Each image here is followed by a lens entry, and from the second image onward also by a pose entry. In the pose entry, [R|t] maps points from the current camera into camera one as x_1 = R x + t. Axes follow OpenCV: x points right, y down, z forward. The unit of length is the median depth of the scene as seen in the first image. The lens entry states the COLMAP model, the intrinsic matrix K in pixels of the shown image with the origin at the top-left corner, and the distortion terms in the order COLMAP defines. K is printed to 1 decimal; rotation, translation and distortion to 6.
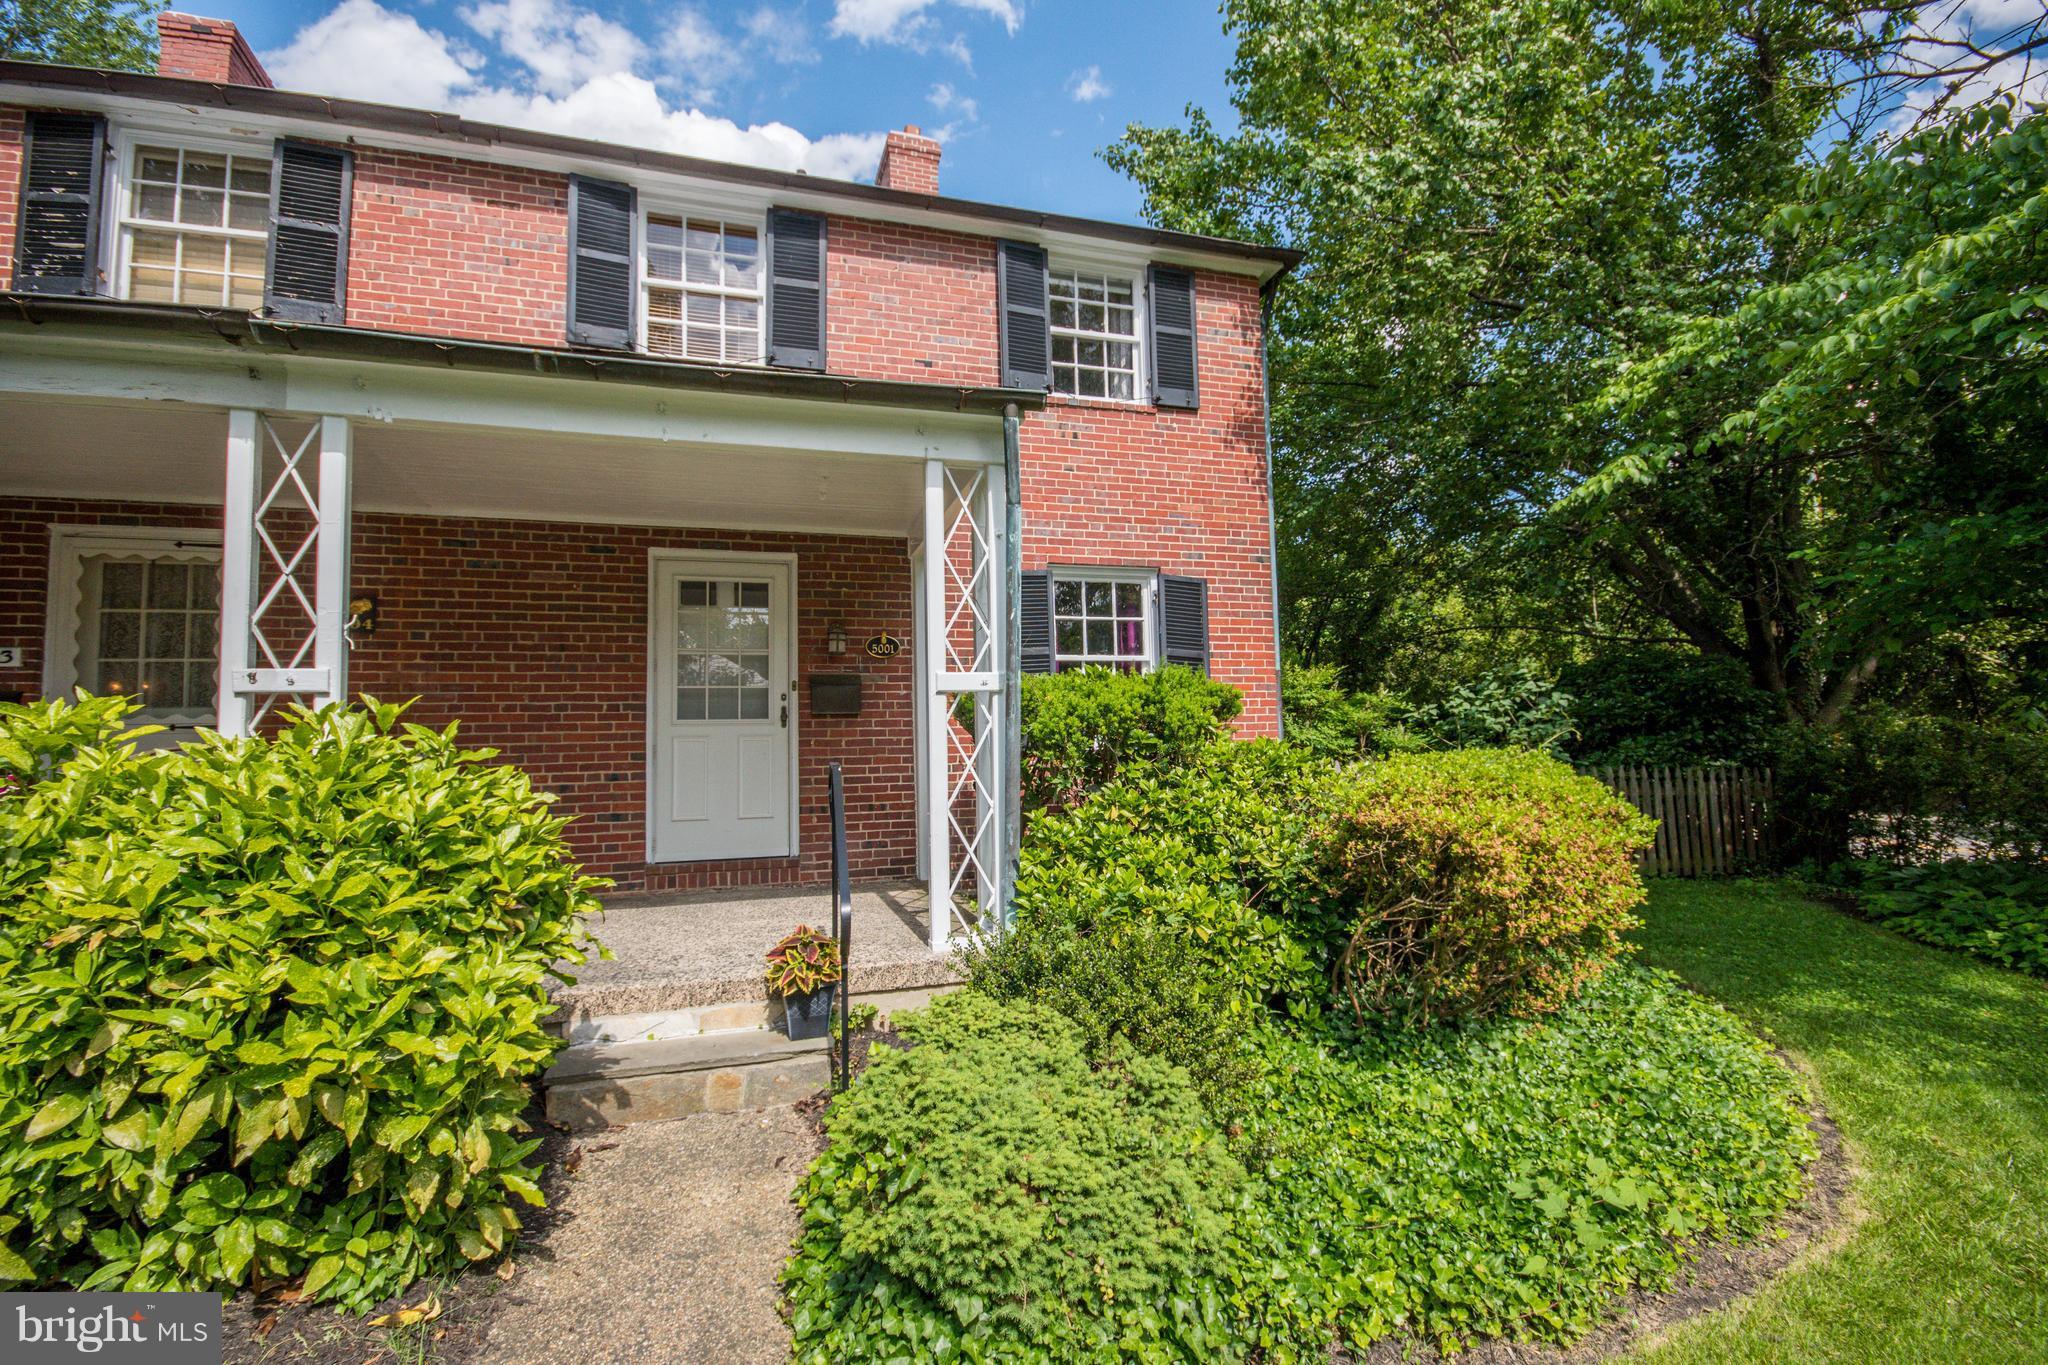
lens RADIAL K [[949.3, 0, 1024.0], [0, 949.3, 682.5], [0, 0, 1]] dist [-0.016657, -0.000647]
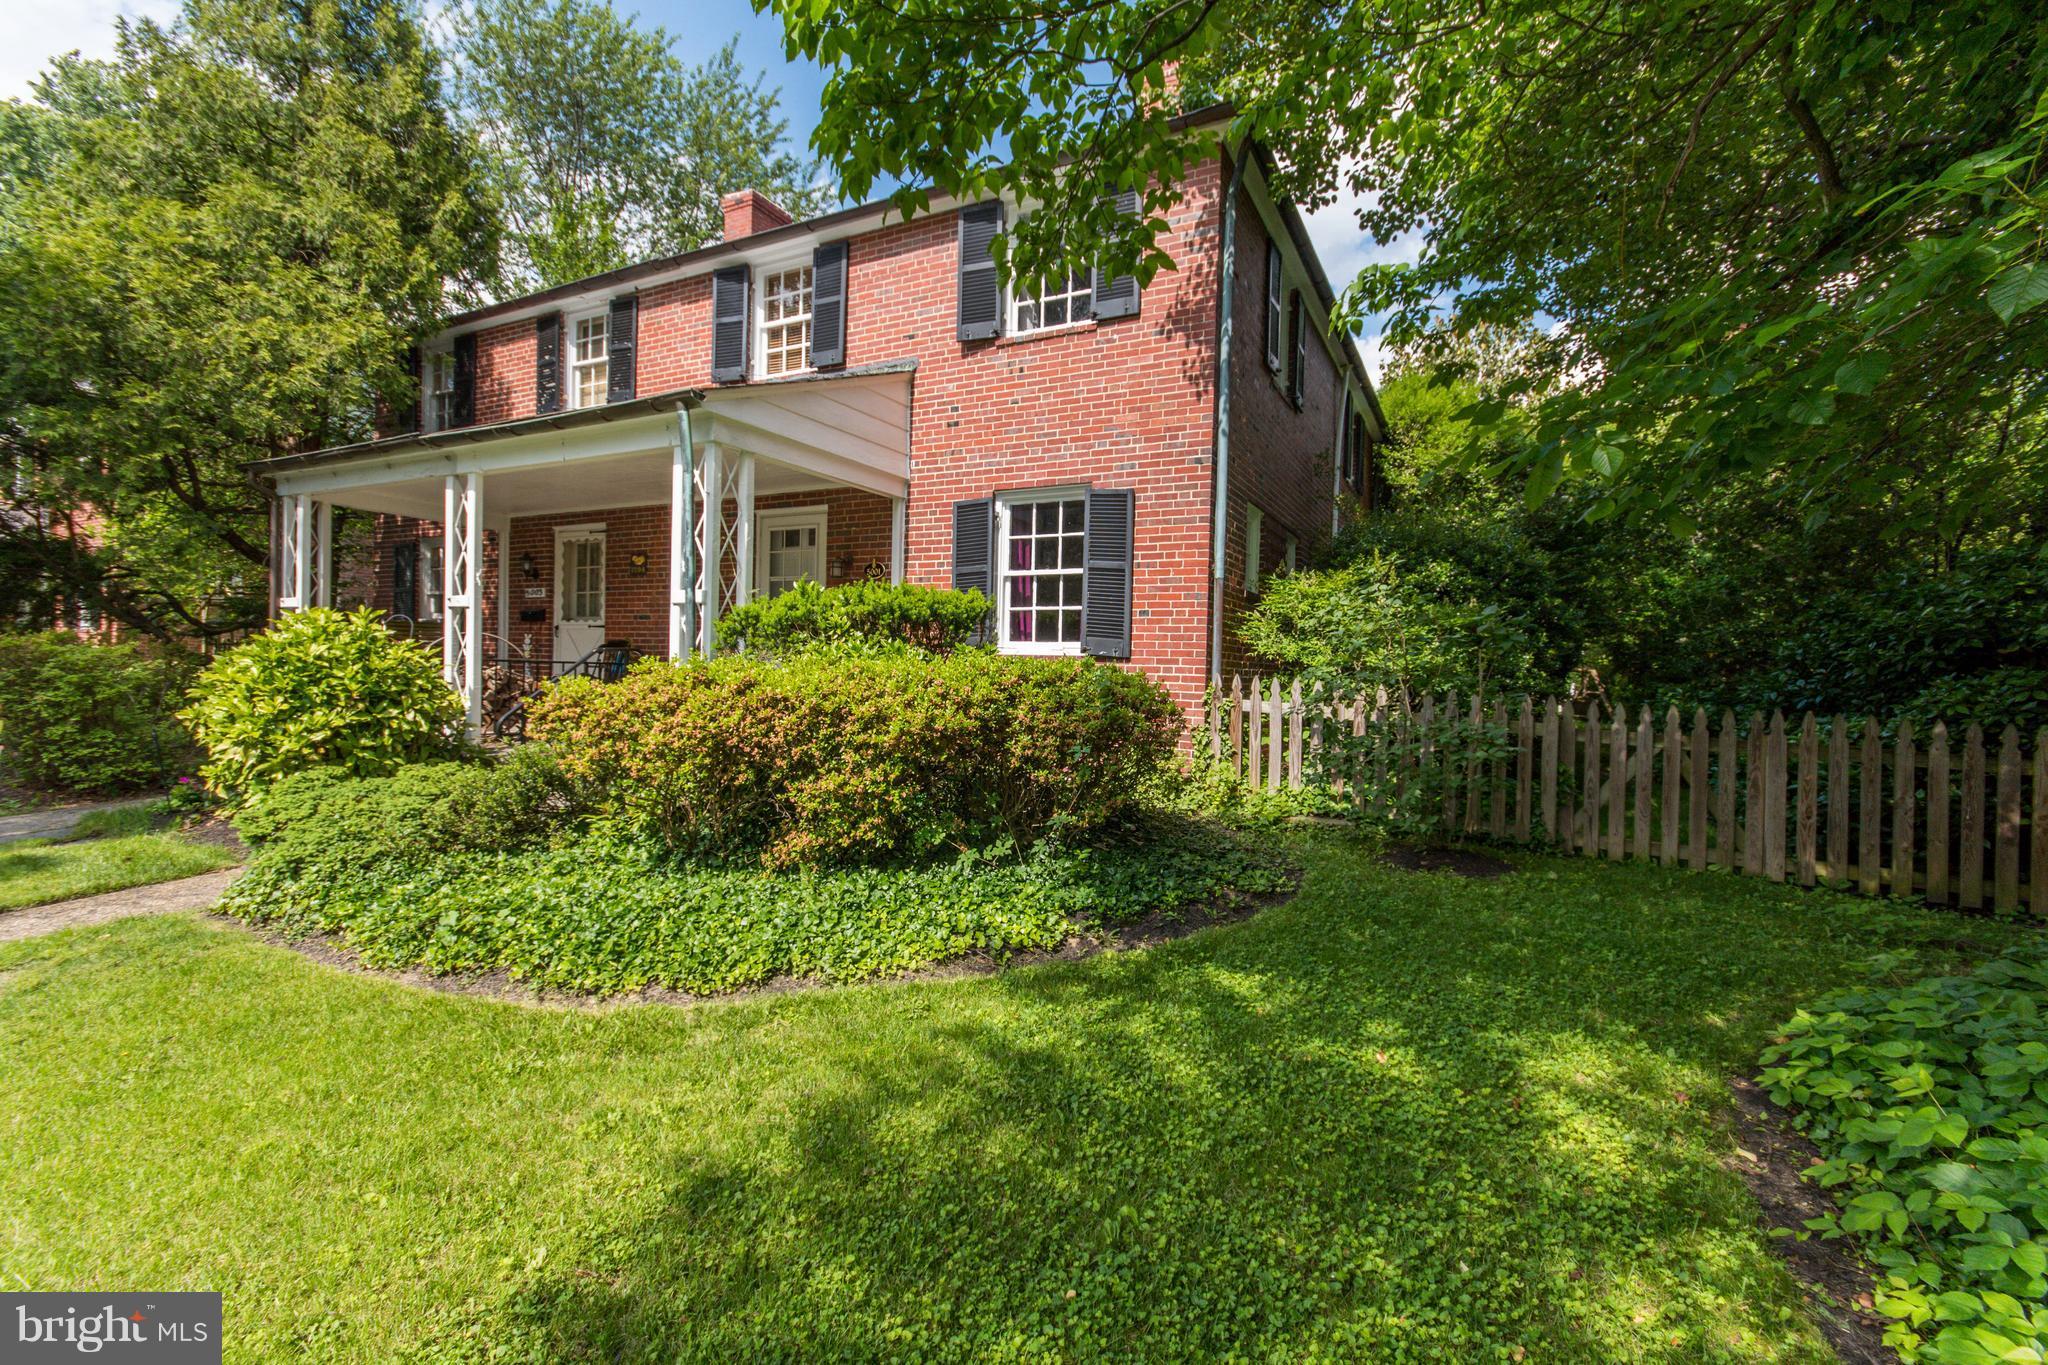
lens RADIAL K [[904.1, 0, 1024.0], [0, 904.1, 682.5], [0, 0, 1]] dist [-0.000863, 0.000093]
pose [[0.690210, 0.054586, -0.721547, 0.889144], [0.013682, 0.995988, 0.088436, 0.008929], [0.723480, -0.070912, 0.686694, 0.272147]]
